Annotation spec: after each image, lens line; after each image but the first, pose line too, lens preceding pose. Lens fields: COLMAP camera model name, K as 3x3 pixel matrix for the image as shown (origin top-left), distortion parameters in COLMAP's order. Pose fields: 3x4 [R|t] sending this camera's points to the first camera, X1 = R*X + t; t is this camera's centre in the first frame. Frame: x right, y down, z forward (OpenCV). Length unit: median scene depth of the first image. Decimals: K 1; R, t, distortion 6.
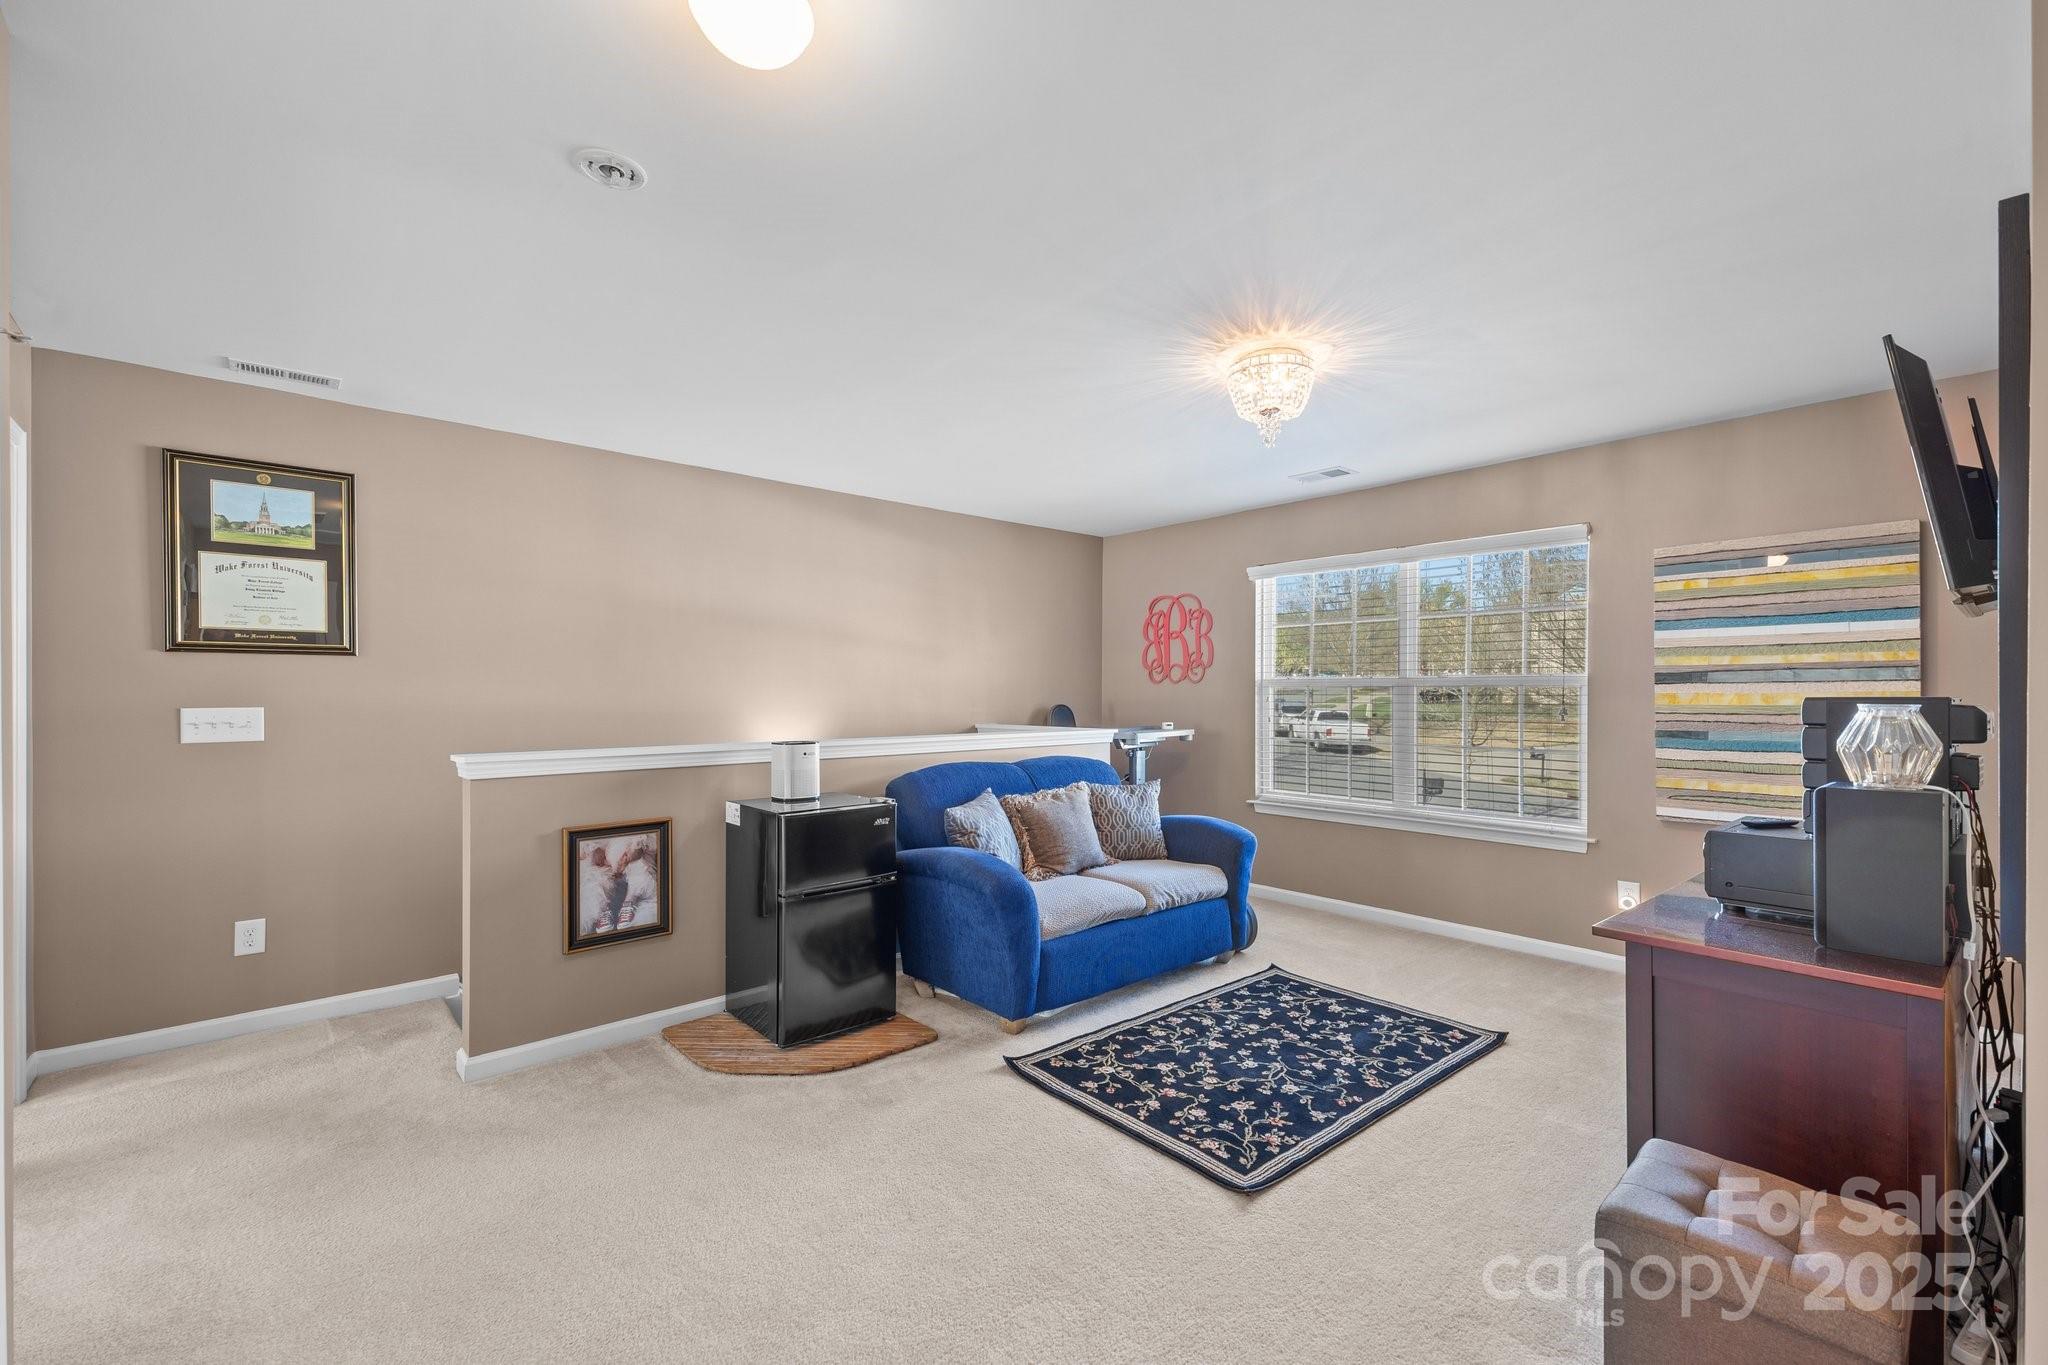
lens RADIAL K [[874.1, 0, 1051.9], [0, 874.1, 715.5], [0, 0, 1]] dist [-0.020834, 0.002333]
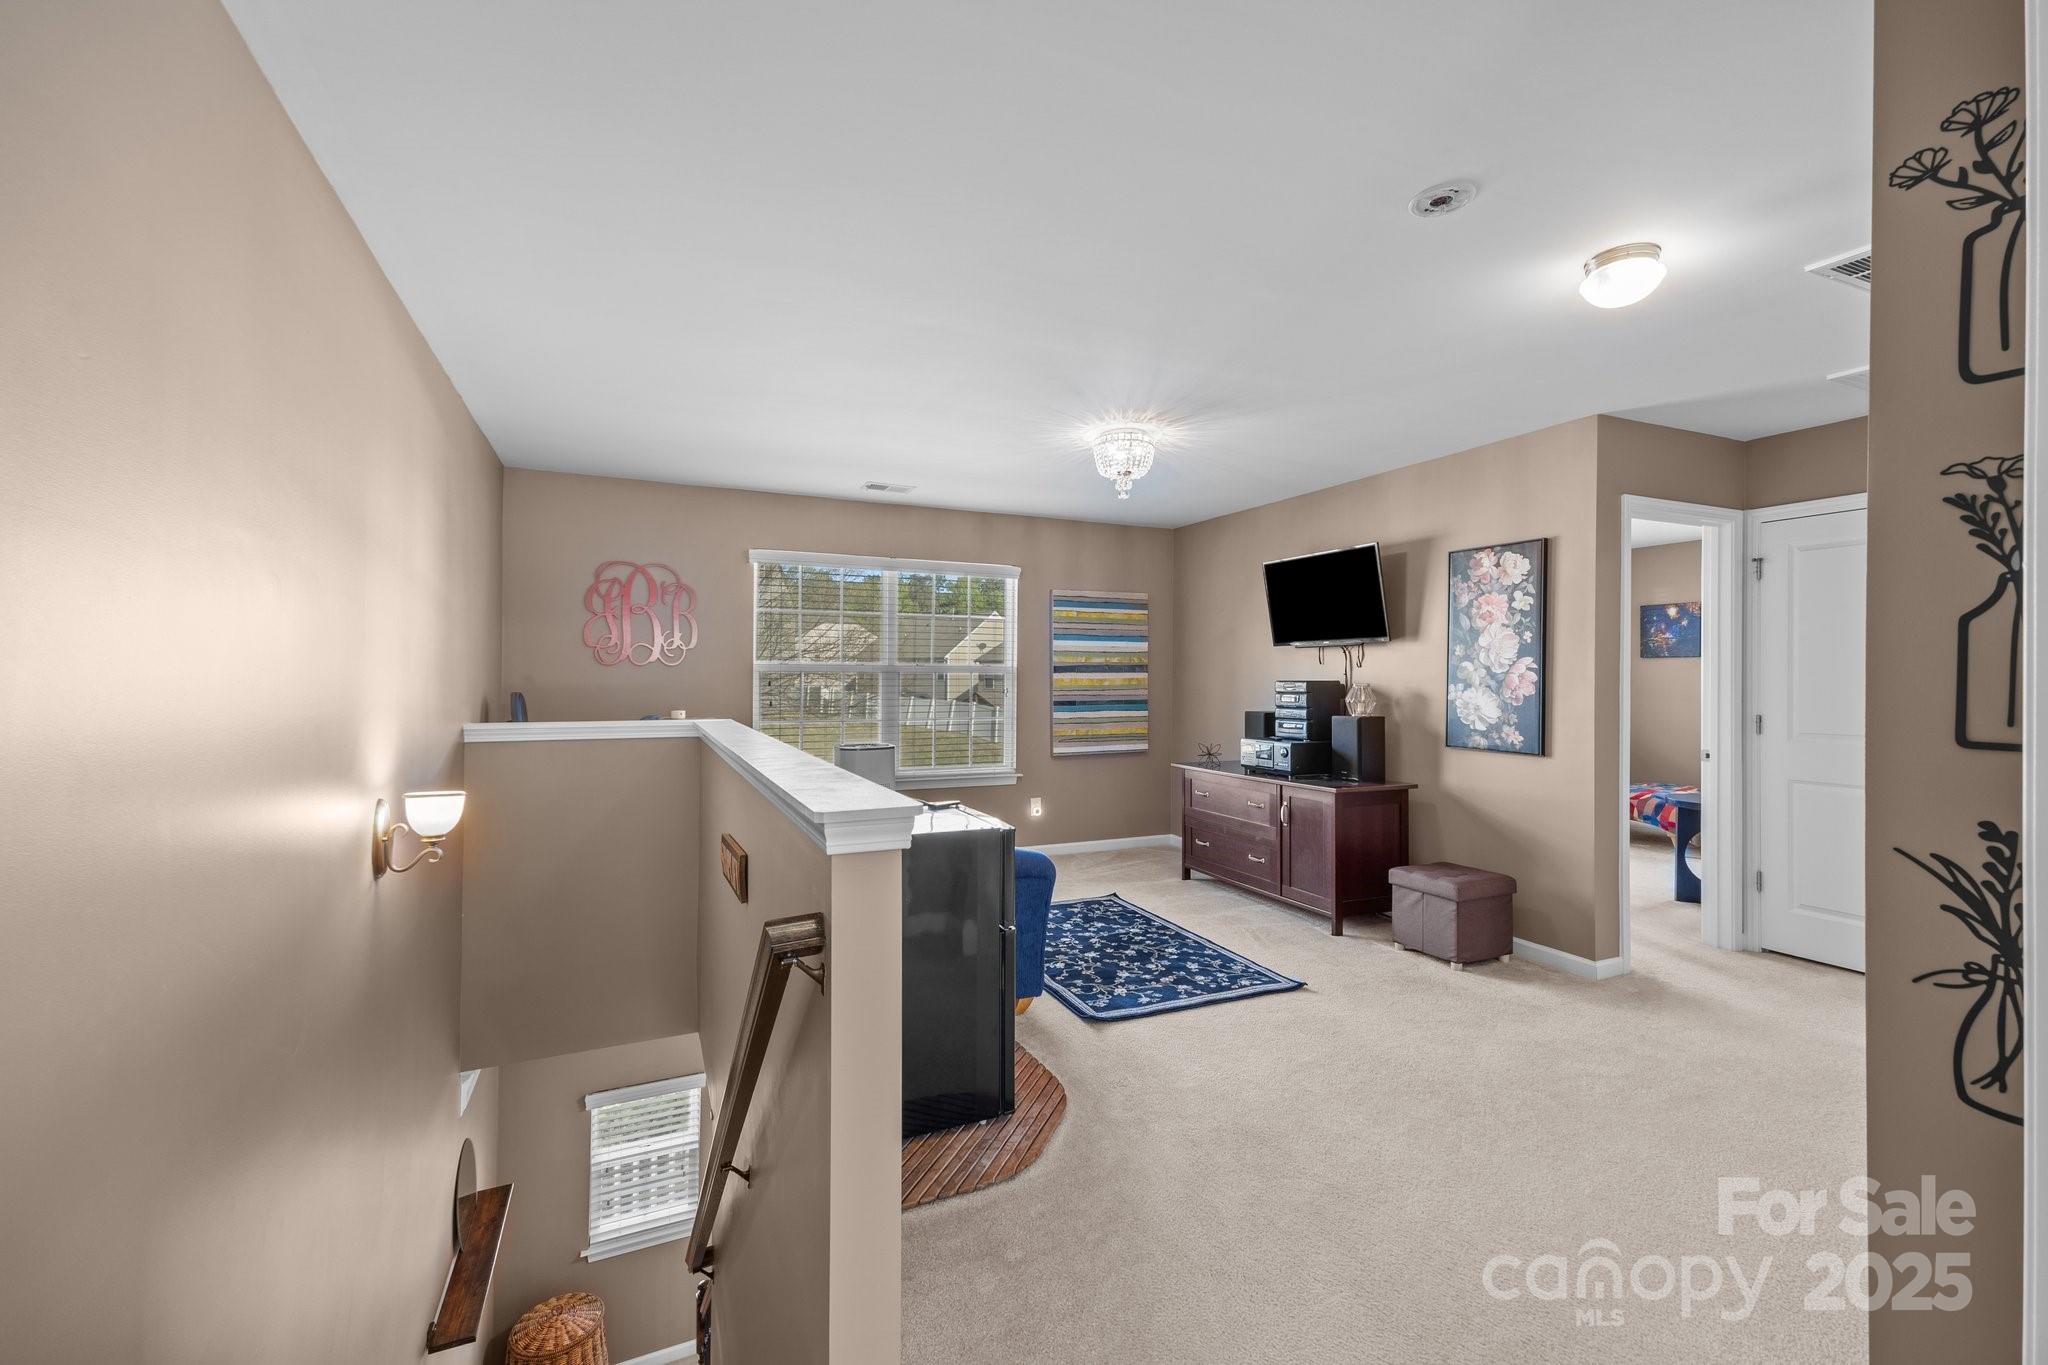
lens RADIAL K [[874.1, 0, 964.1], [0, 874.1, 678.6], [0, 0, 1]] dist [-0.020834, 0.002333]
pose [[0.281869, 0.005964, 0.959434, -1.105508], [0.021255, 0.999696, -0.012459, -0.009882], [-0.959217, 0.023905, 0.281657, 0.831822]]
